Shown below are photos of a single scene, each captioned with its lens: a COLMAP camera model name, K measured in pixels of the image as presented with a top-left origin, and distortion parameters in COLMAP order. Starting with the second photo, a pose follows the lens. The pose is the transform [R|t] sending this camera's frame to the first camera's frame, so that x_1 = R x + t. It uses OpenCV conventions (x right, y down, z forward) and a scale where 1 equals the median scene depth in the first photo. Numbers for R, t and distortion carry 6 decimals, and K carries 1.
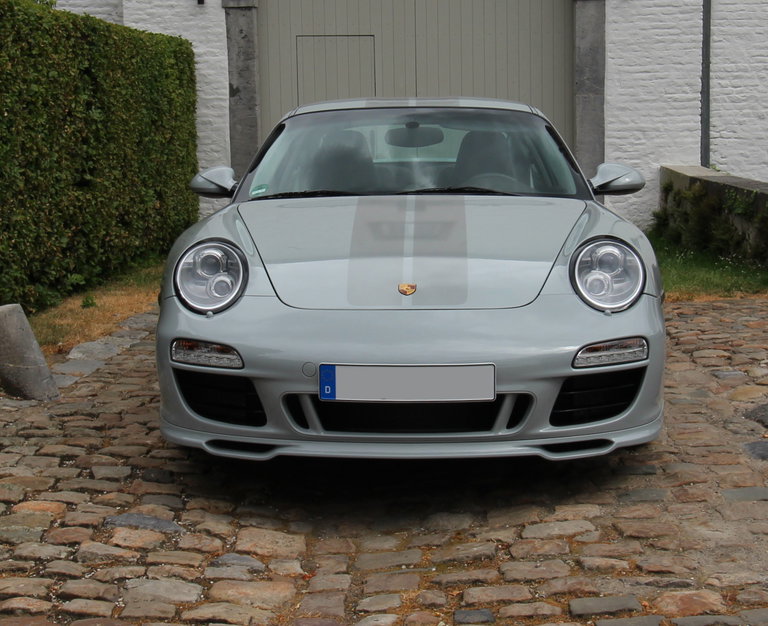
lens RADIAL K [[1363.6, 0, 383.9], [0, 1363.6, 310.6], [0, 0, 1]] dist [0.023371, 0.000000]
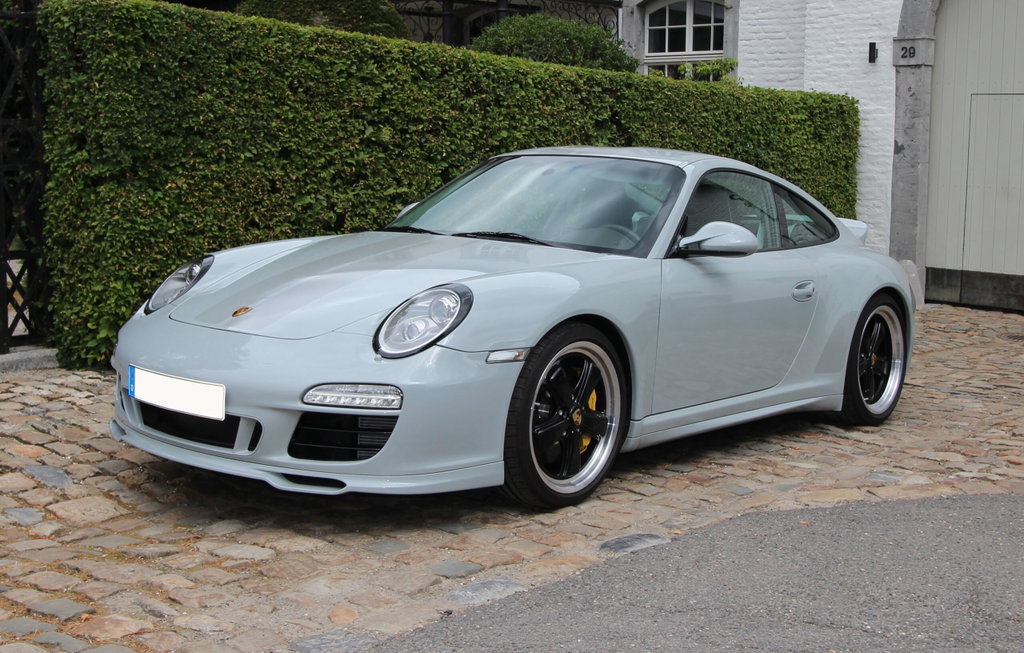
lens RADIAL K [[1251.2, 0, 510.7], [0, 1251.2, 327.5], [0, 0, 1]] dist [0.009771, 0.000000]
pose [[0.788259, 0.118110, -0.603903, 0.240355], [-0.128738, 0.991342, 0.025847, -0.017070], [0.601727, 0.057371, 0.796639, 0.100604]]
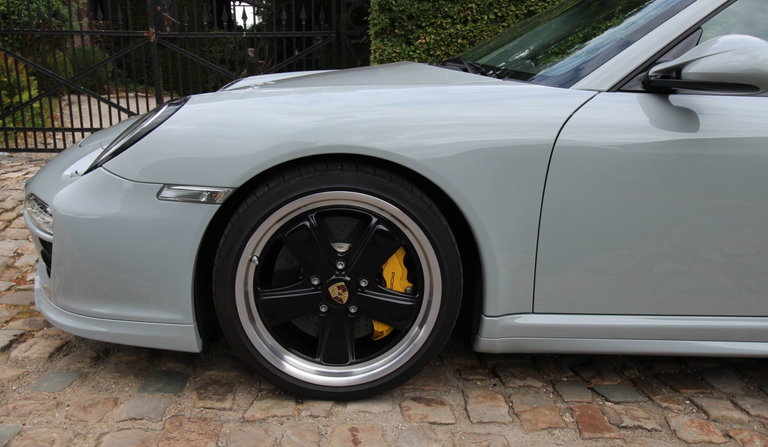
lens RADIAL K [[661.3, 0, 364.6], [0, 661.3, 241.5], [0, 0, 1]] dist [0.011330, 0.004600]
pose [[0.105820, 0.289722, -0.951243, 0.181985], [-0.173210, 0.947360, 0.269271, -0.031454], [0.979184, 0.136270, 0.150432, 0.343585]]
